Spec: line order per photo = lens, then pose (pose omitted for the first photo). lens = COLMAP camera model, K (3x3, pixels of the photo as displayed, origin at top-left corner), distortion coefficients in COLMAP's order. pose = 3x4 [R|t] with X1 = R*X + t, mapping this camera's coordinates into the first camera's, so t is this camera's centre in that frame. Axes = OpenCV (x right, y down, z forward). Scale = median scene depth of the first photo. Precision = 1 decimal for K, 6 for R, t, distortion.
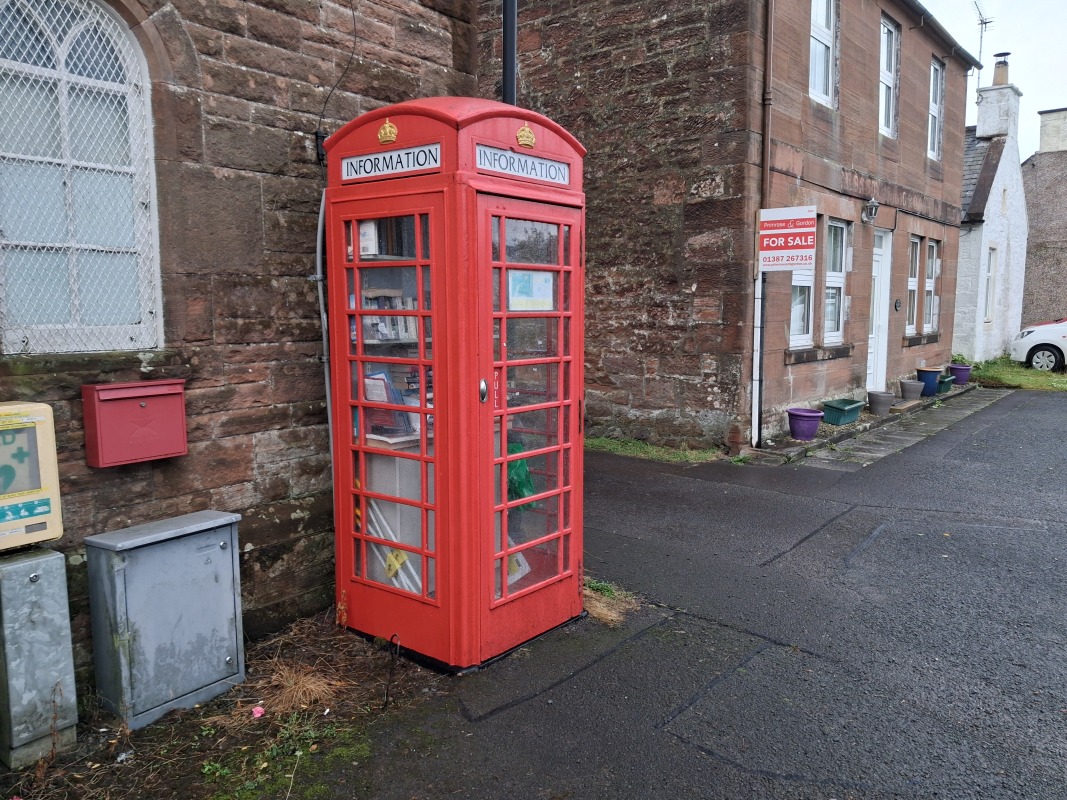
lens RADIAL K [[833.9, 0, 531.8], [0, 833.9, 405.7], [0, 0, 1]] dist [0.035257, -0.066623]
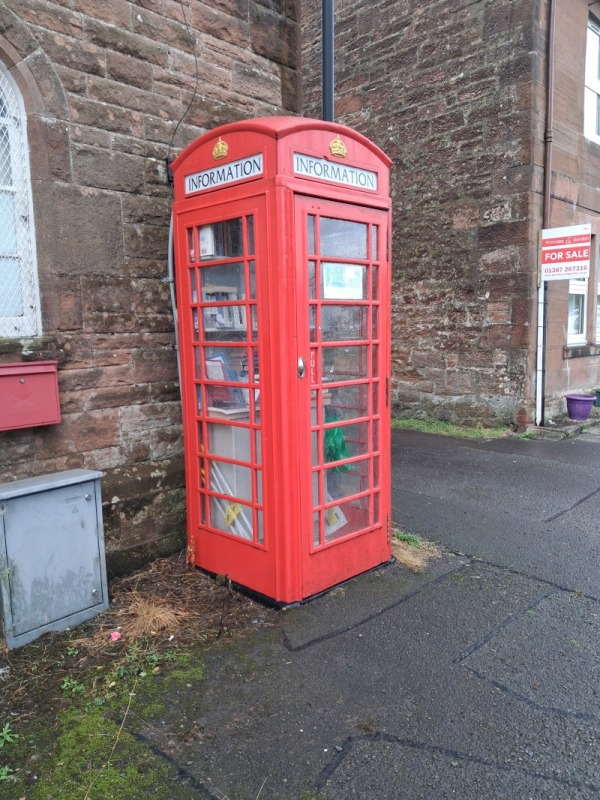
lens RADIAL K [[625.2, 0, 293.9], [0, 625.2, 406.8], [0, 0, 1]] dist [0.035257, -0.066623]
pose [[0.994338, -0.004989, -0.106144, 0.021020], [0.006104, 0.999930, 0.010181, 0.025529], [0.106085, -0.010772, 0.994299, 0.117879]]
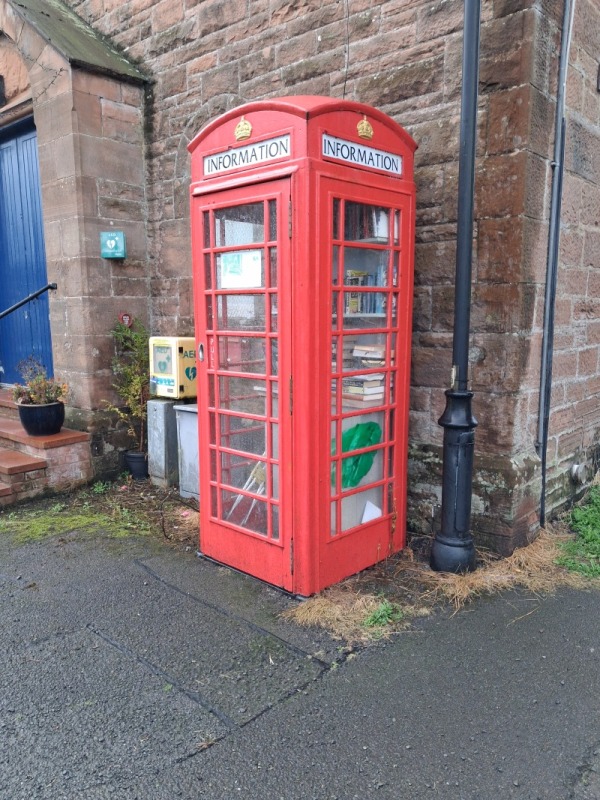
lens RADIAL K [[625.2, 0, 288.4], [0, 625.2, 415.1], [0, 0, 1]] dist [0.035257, -0.066623]
pose [[-0.094431, 0.164867, -0.981785, 0.807886], [-0.113602, 0.977965, 0.175152, -0.095647], [0.989029, 0.128072, -0.073621, 1.083983]]
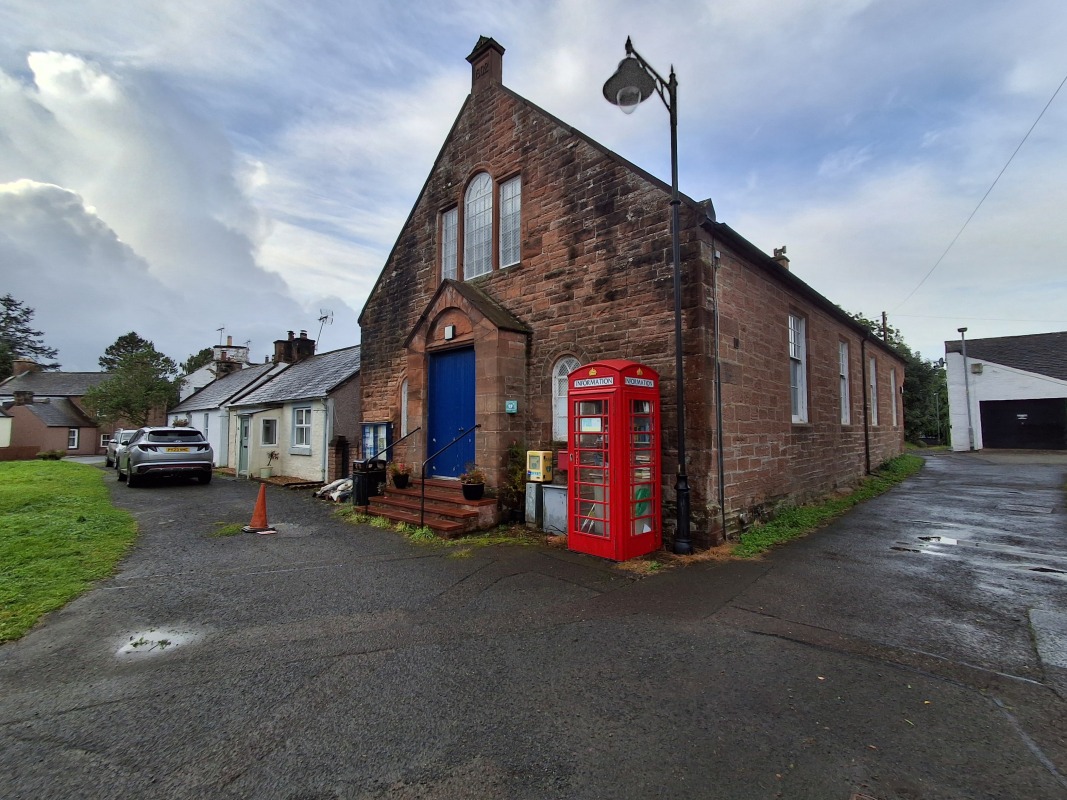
lens RADIAL K [[484.8, 0, 538.8], [0, 484.8, 398.9], [0, 0, 1]] dist [-0.001123, 0.001748]
pose [[-0.123484, -0.062617, -0.990369, 1.558767], [-0.118445, 0.991803, -0.047939, -0.117798], [0.985252, 0.111385, -0.129889, 0.968366]]
